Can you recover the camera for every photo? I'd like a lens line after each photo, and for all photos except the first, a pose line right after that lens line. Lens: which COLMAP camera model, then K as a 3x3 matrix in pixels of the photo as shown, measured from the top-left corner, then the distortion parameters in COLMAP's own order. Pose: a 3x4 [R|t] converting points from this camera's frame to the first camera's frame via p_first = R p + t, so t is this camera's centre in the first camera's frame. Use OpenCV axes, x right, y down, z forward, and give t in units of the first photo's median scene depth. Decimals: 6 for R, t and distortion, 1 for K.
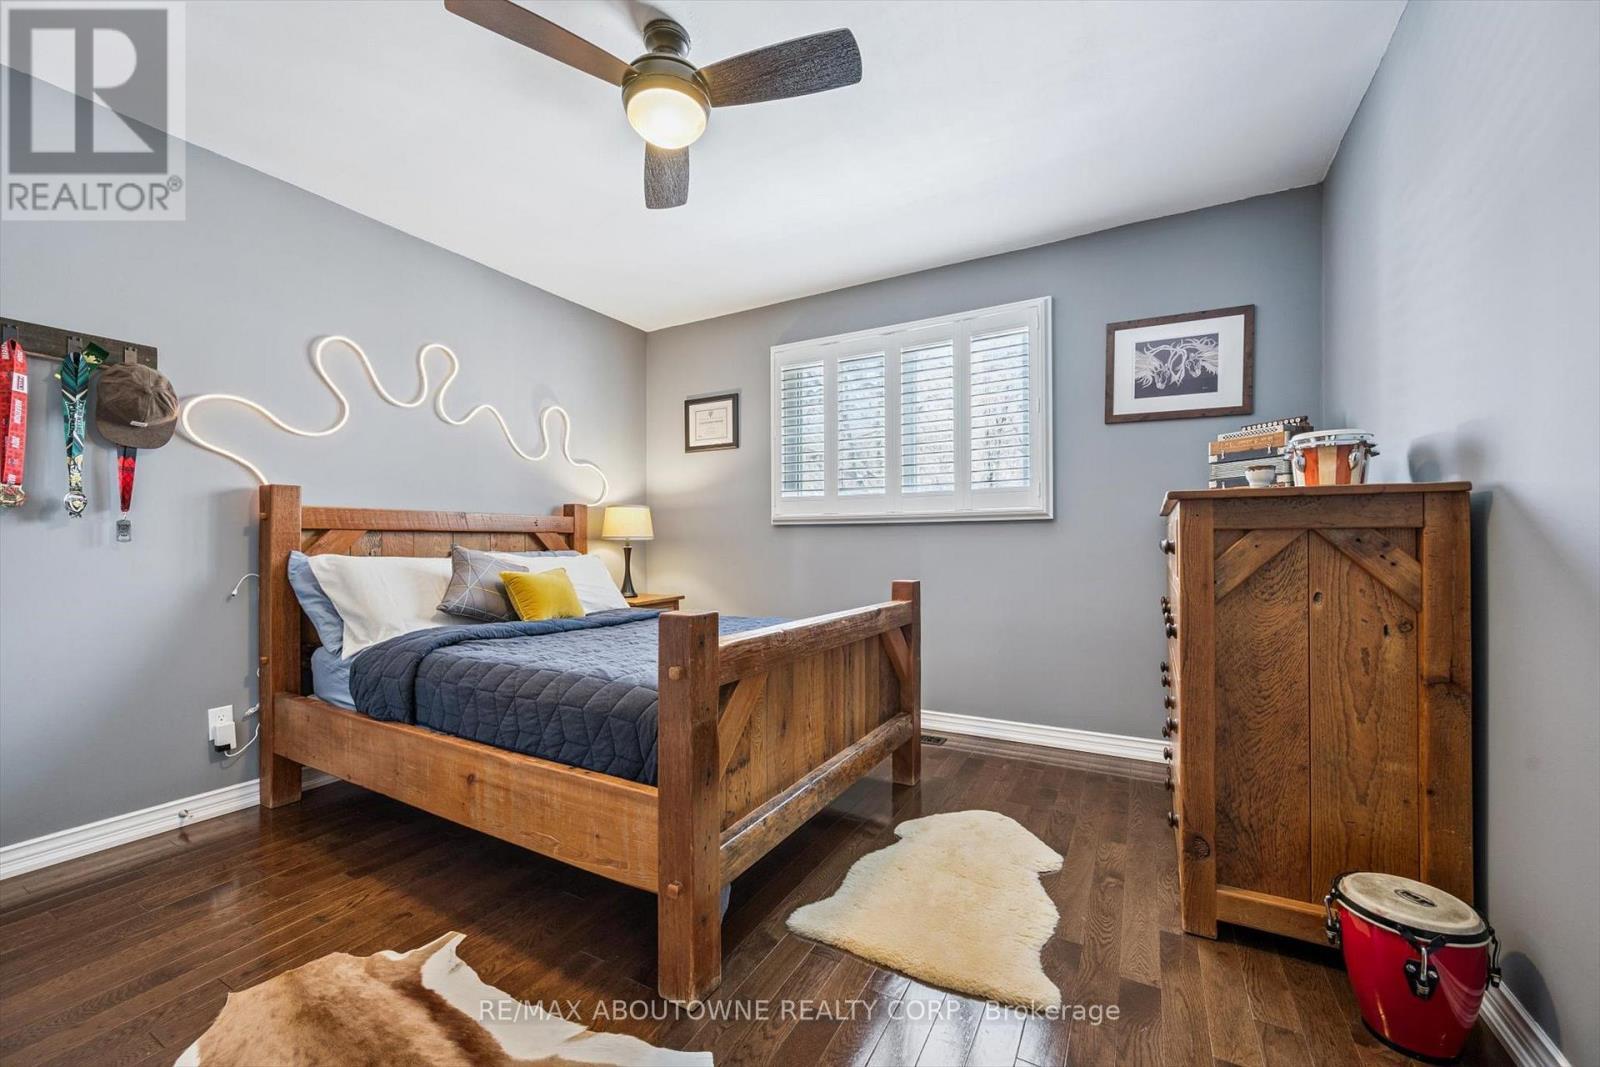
lens RADIAL K [[625.6, 0, 798.6], [0, 625.6, 539.1], [0, 0, 1]] dist [0.002583, 0.000273]
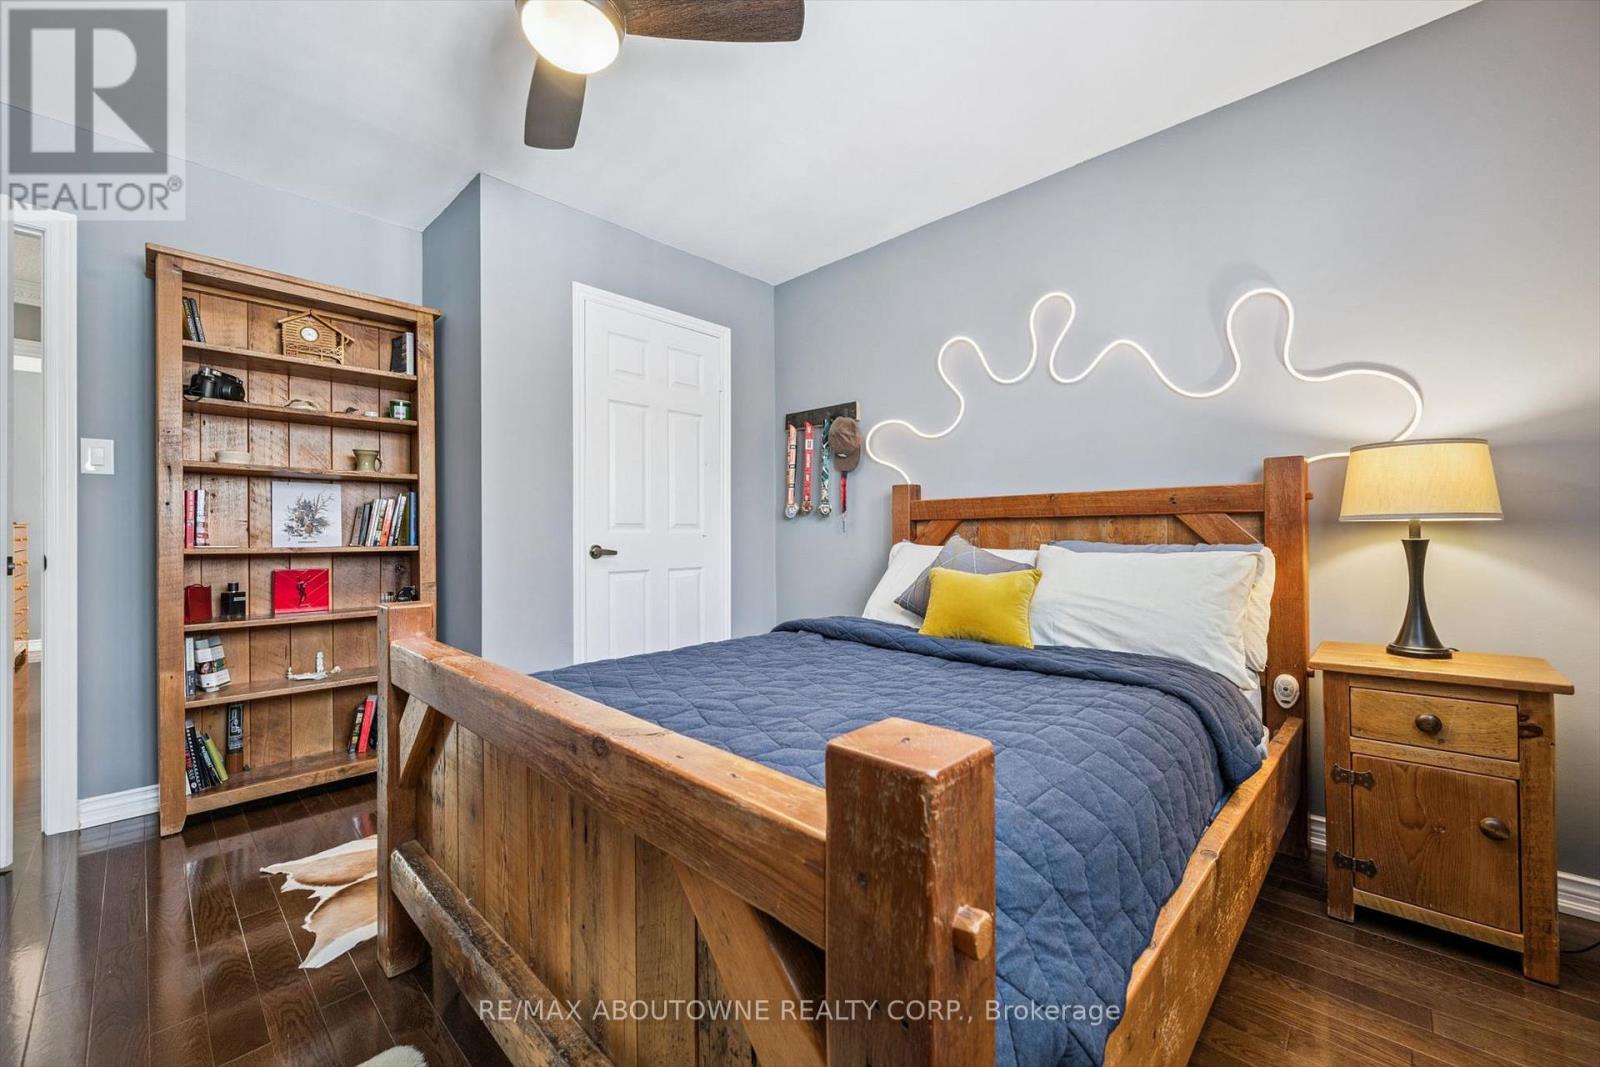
lens RADIAL K [[625.6, 0, 802.1], [0, 625.6, 534.8], [0, 0, 1]] dist [0.002583, 0.000273]
pose [[-0.249581, -0.005004, -0.968341, 0.313145], [0.005765, 0.999961, -0.006653, 0.013637], [0.968337, -0.007243, -0.249543, 0.884045]]
